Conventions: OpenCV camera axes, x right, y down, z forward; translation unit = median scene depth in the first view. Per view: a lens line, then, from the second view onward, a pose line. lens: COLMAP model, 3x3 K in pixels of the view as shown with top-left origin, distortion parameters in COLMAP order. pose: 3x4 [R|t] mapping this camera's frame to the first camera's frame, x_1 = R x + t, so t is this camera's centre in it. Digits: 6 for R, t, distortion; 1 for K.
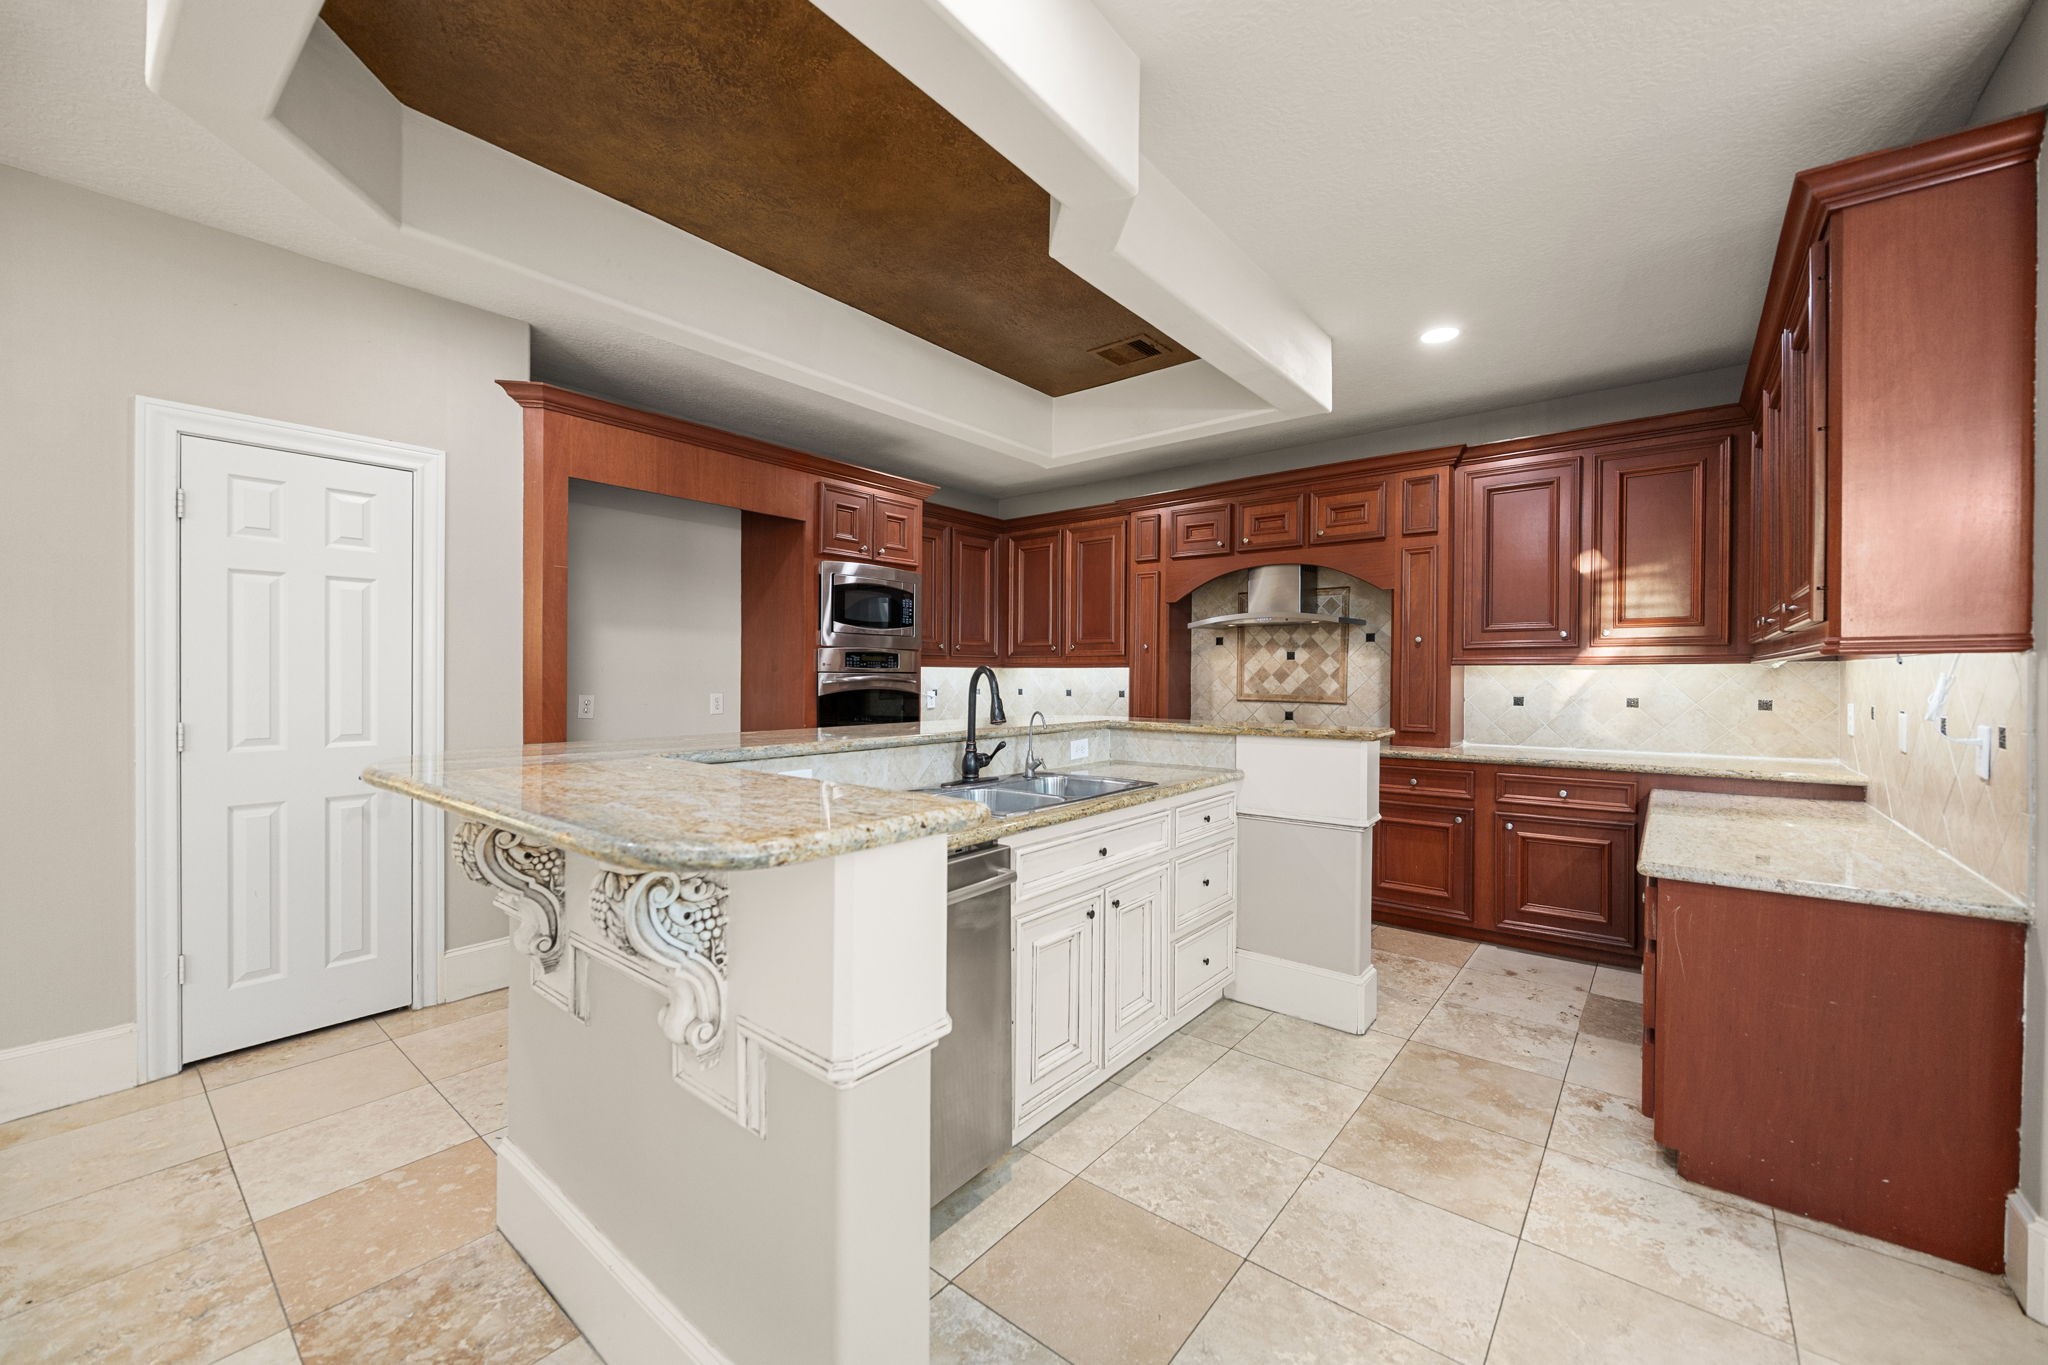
lens RADIAL K [[791.8, 0, 1020.8], [0, 791.8, 679.9], [0, 0, 1]] dist [-0.001667, -0.000489]
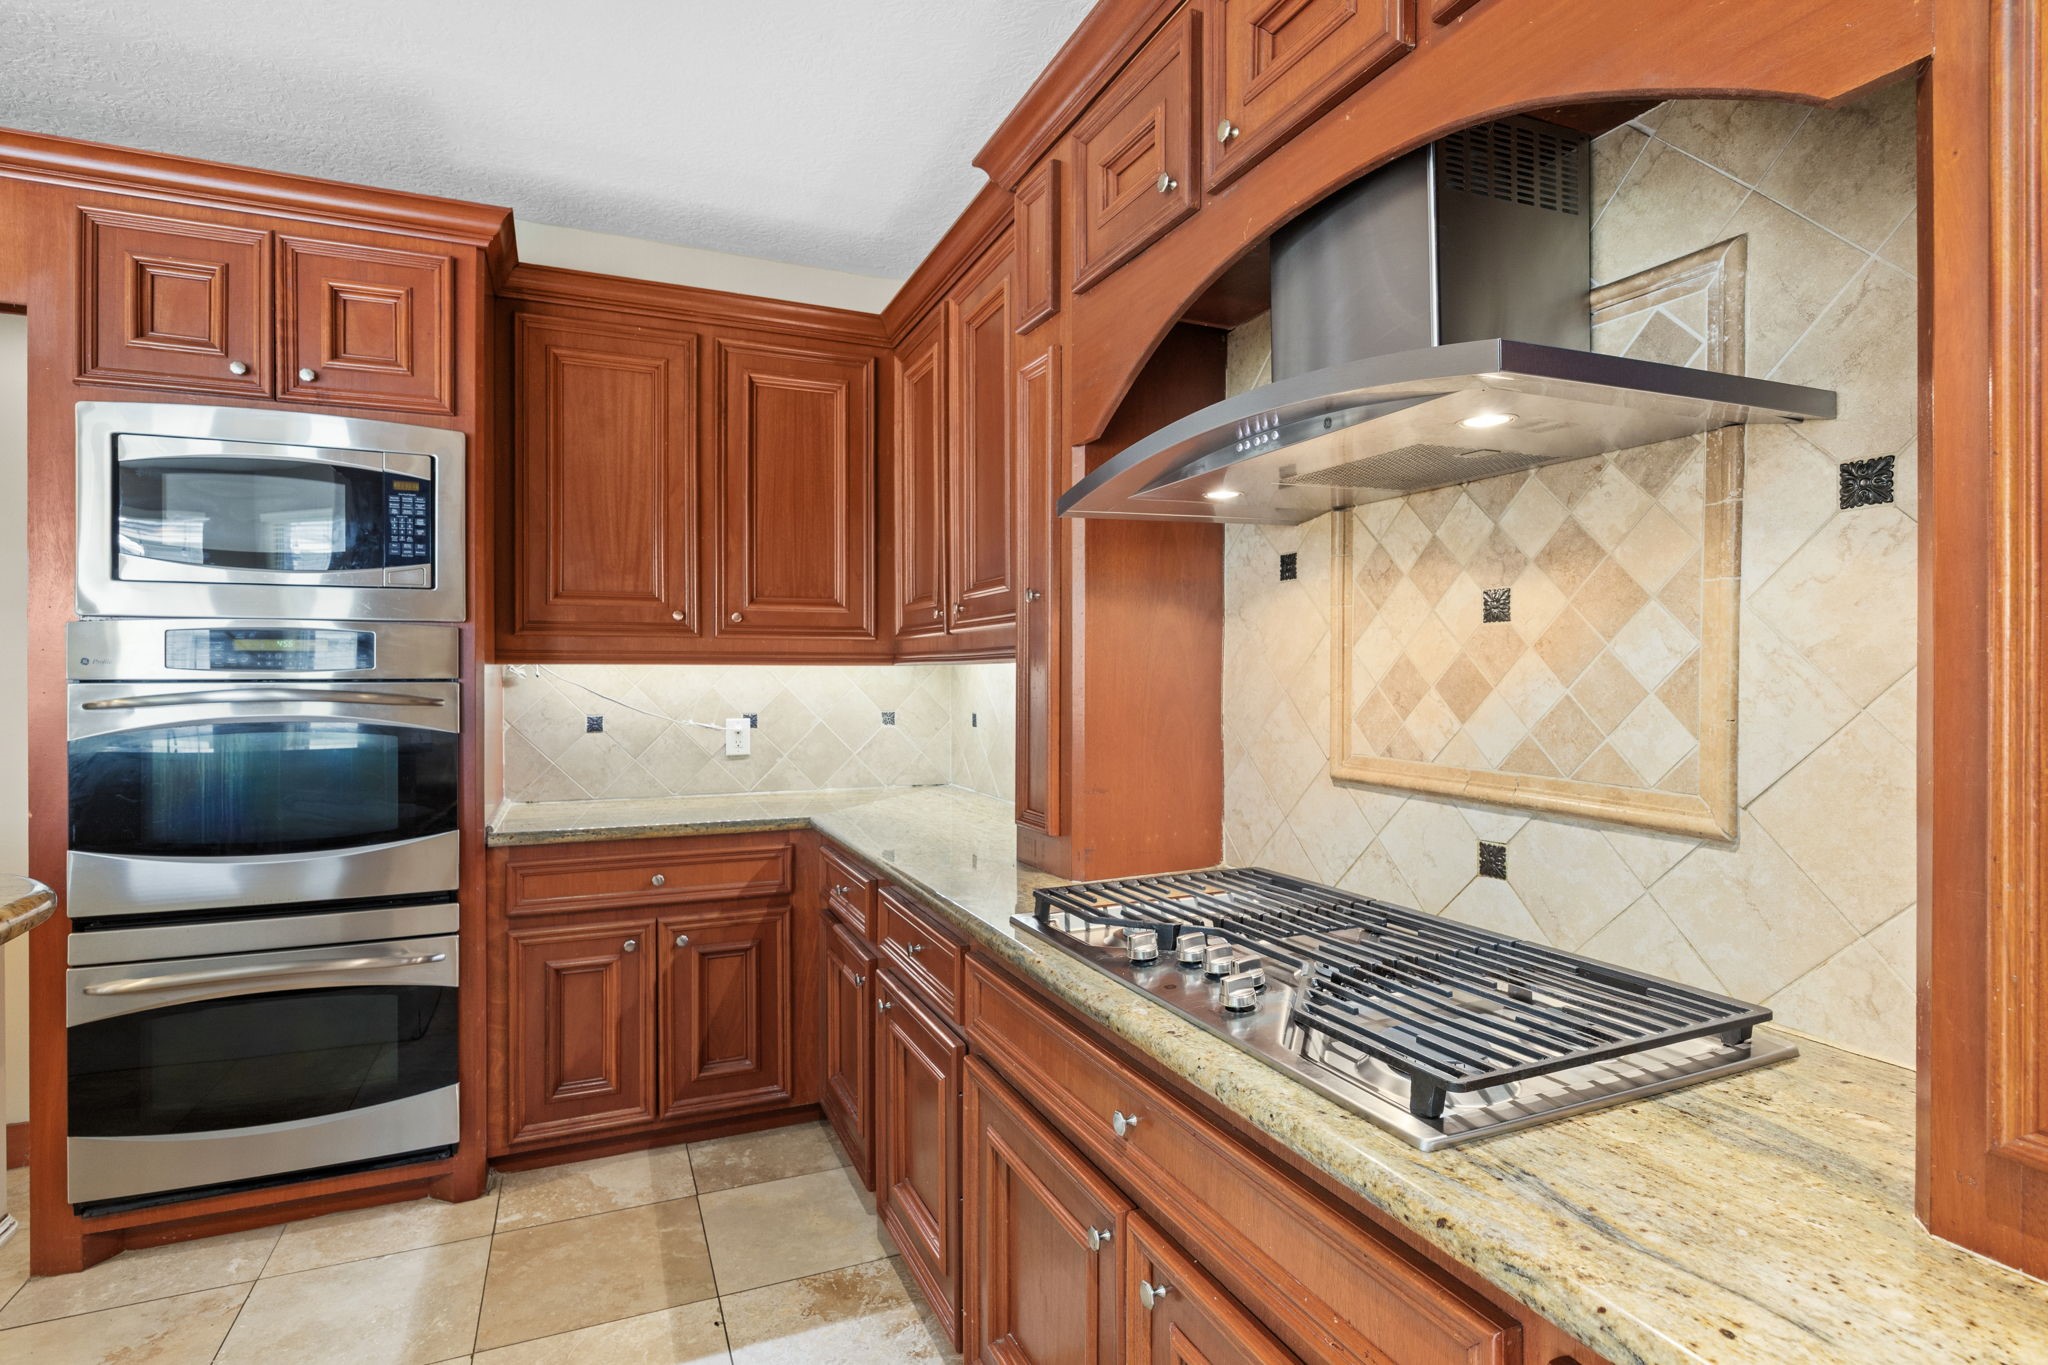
lens RADIAL K [[1021.8, 0, 1025.0], [0, 1021.8, 676.6], [0, 0, 1]] dist [-0.019425, -0.000187]
pose [[0.890014, -0.004190, -0.455914, 0.355266], [0.003625, 0.999991, -0.002114, -0.009222], [0.455919, 0.000229, 0.890021, 0.673548]]
